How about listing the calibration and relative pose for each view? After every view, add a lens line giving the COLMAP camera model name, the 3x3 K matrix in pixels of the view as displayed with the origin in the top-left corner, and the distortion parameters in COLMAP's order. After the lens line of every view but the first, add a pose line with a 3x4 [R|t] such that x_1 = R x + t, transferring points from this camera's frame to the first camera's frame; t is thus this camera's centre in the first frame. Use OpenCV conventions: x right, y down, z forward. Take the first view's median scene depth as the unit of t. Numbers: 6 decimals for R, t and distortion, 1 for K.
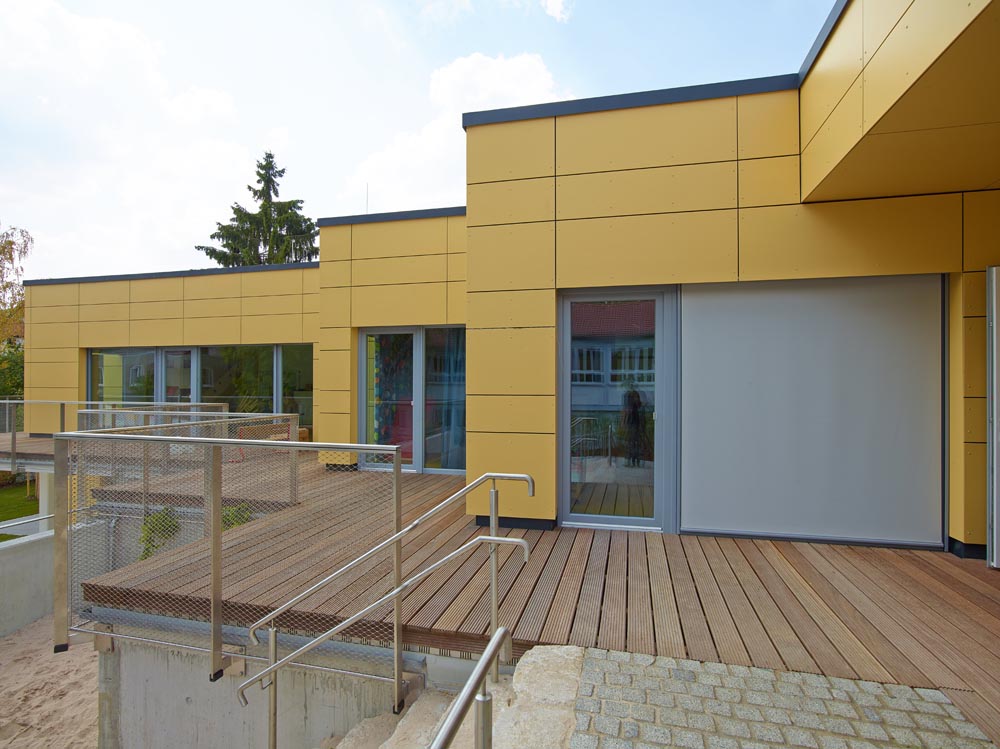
lens RADIAL K [[543.3, 0, 500.0], [0, 543.3, 374.5], [0, 0, 1]] dist [0.001173, 0.020707]
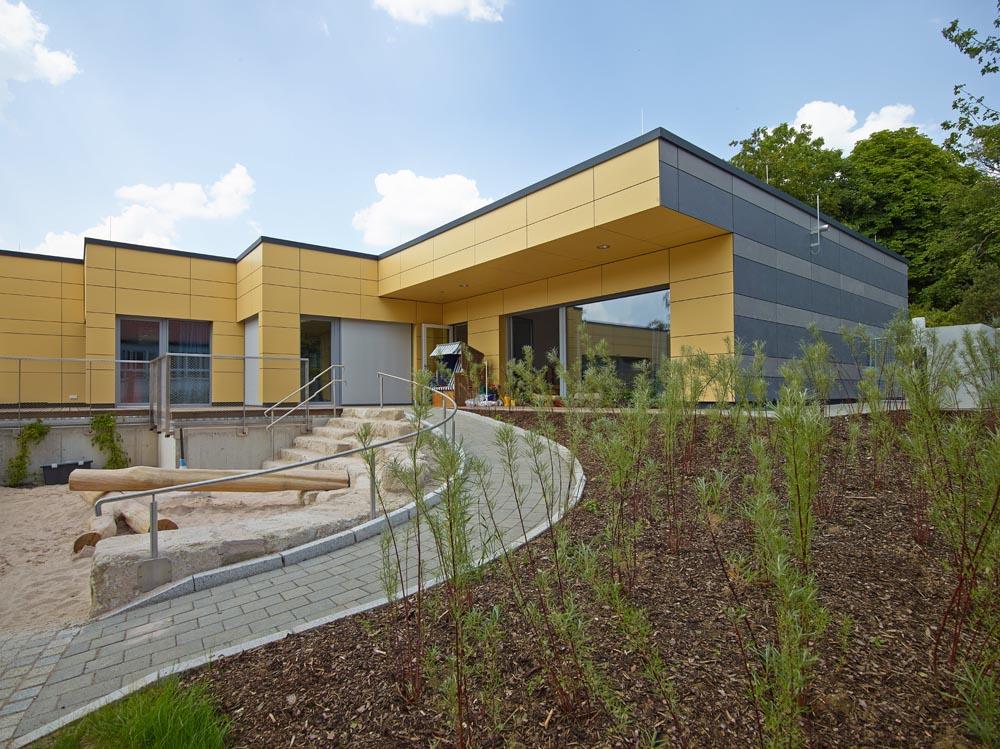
lens RADIAL K [[553.2, 0, 500.0], [0, 553.2, 391.2], [0, 0, 1]] dist [-0.001933, 0.026758]
pose [[0.633359, 0.004503, 0.773845, -1.360385], [-0.007961, 0.999968, 0.000696, 0.206258], [-0.773817, -0.006602, 0.633375, -1.454009]]
